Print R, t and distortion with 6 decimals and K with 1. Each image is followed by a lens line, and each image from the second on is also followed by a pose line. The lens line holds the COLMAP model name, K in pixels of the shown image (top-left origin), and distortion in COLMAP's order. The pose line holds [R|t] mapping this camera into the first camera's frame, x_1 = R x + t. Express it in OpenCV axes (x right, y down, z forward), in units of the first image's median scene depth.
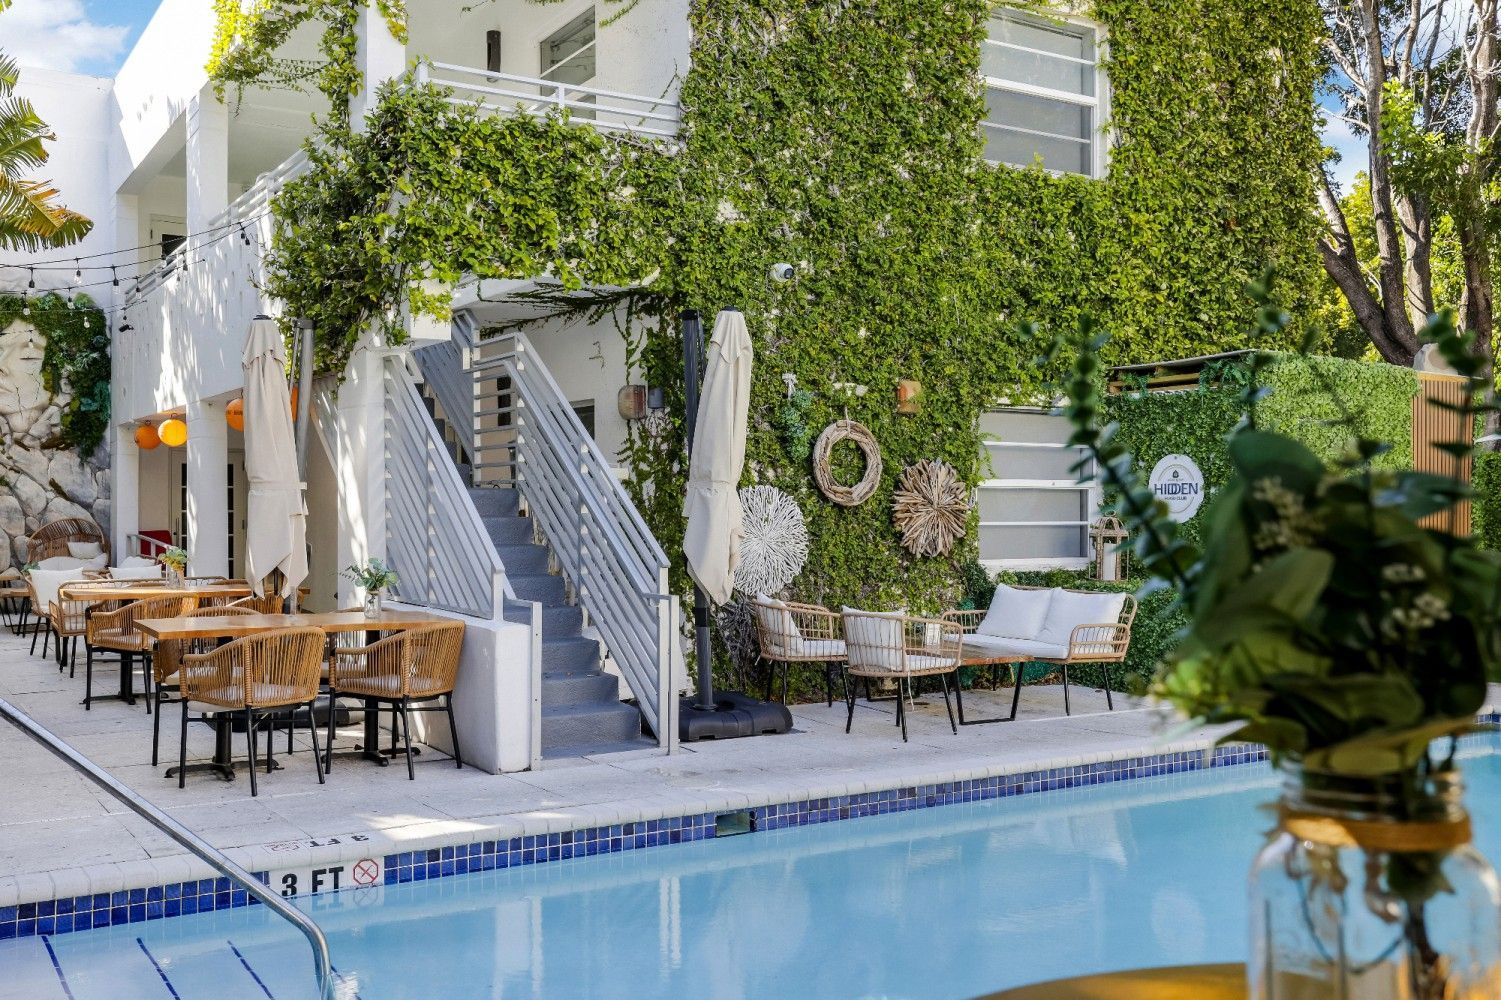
lens RADIAL K [[1438.6, 0, 750.5], [0, 1438.6, 500.0], [0, 0, 1]] dist [0.037171, 0.008348]
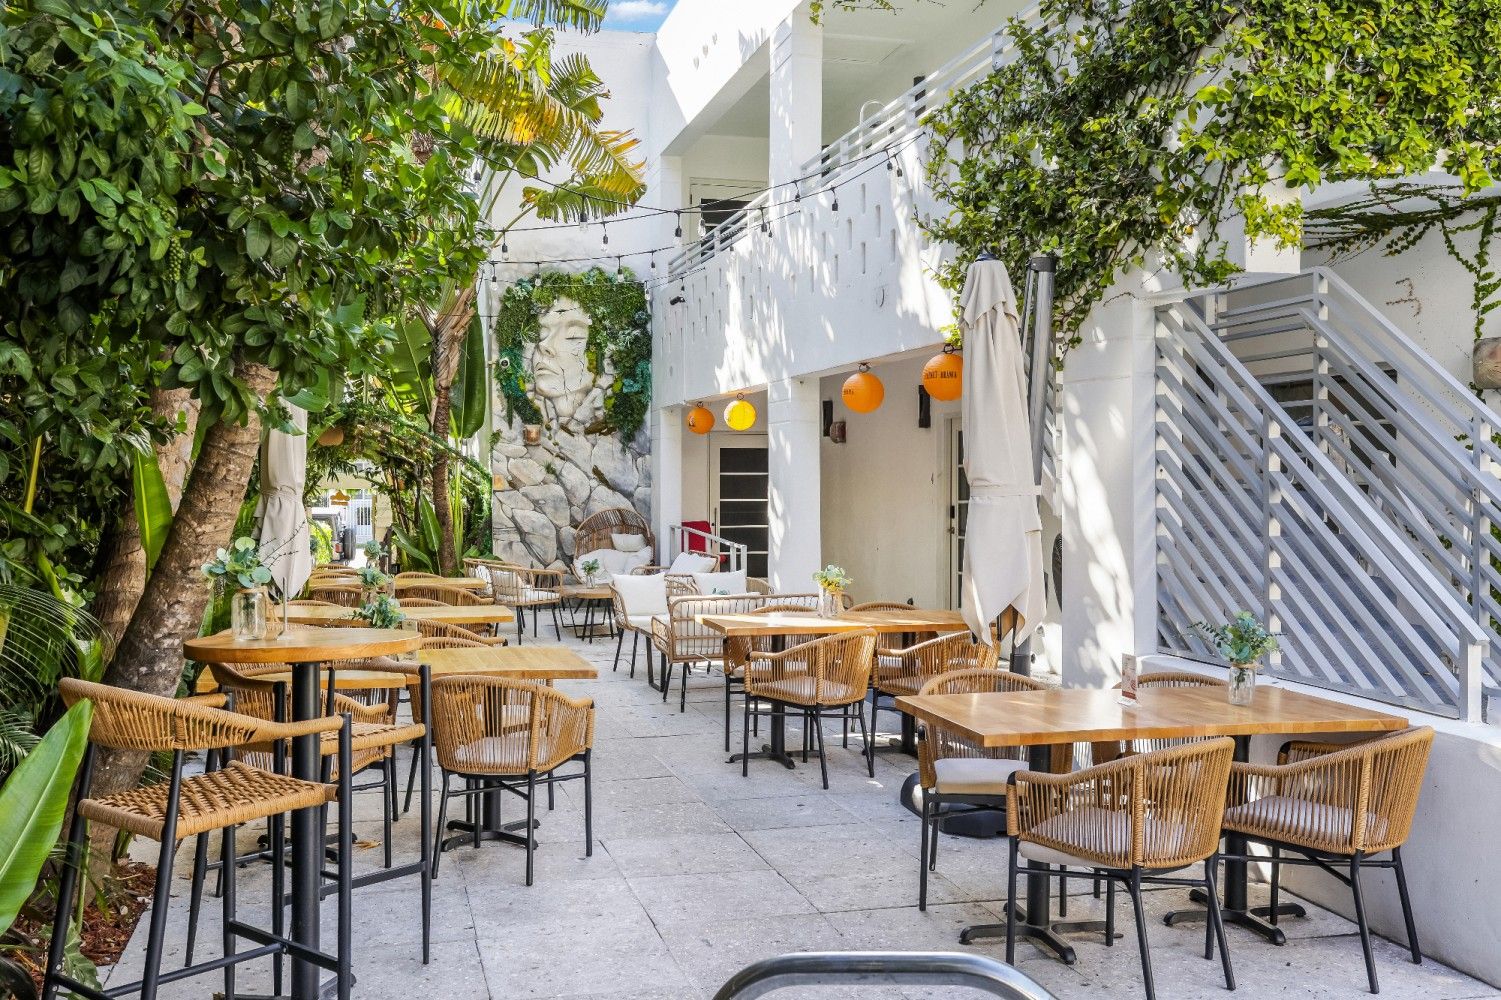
lens RADIAL K [[1429.1, 0, 748.9], [0, 1429.1, 489.4], [0, 0, 1]] dist [0.034422, 0.009528]
pose [[0.960048, 0.002333, -0.279825, -0.215649], [0.000610, 0.999945, 0.010429, -0.015225], [0.279834, -0.010184, 0.959994, 0.238346]]
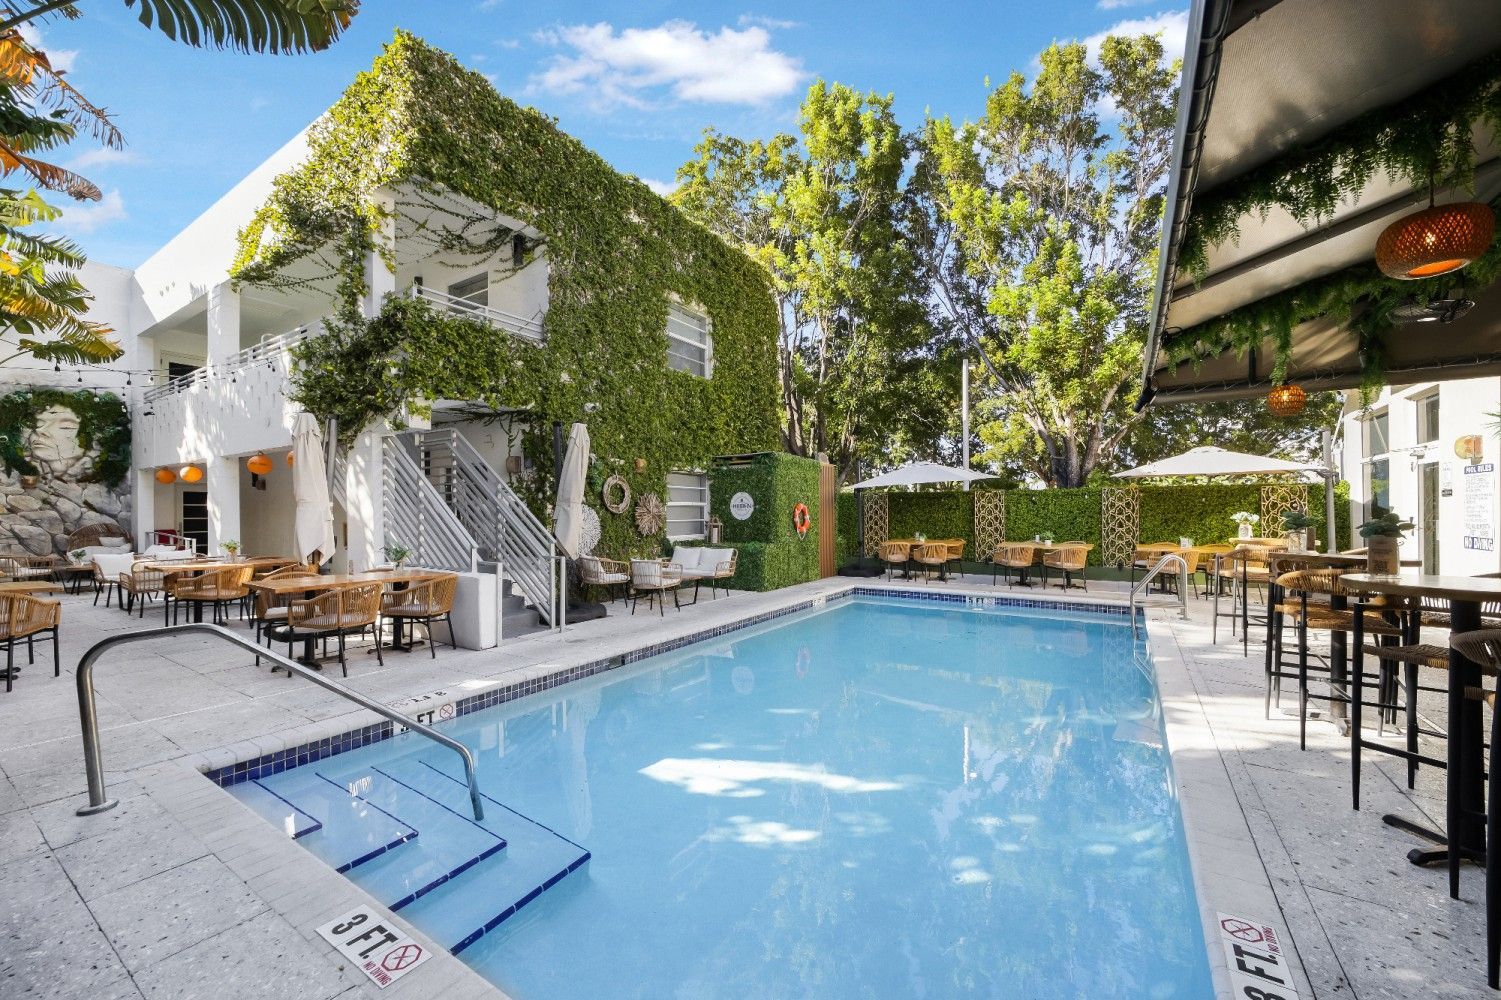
lens RADIAL K [[583.5, 0, 753.8], [0, 583.5, 511.4], [0, 0, 1]] dist [-0.001406, 0.002491]
pose [[0.901053, -0.004145, 0.433690, -0.127442], [0.003368, 0.999991, 0.002560, -0.000756], [-0.433697, -0.000846, 0.901059, 0.081788]]
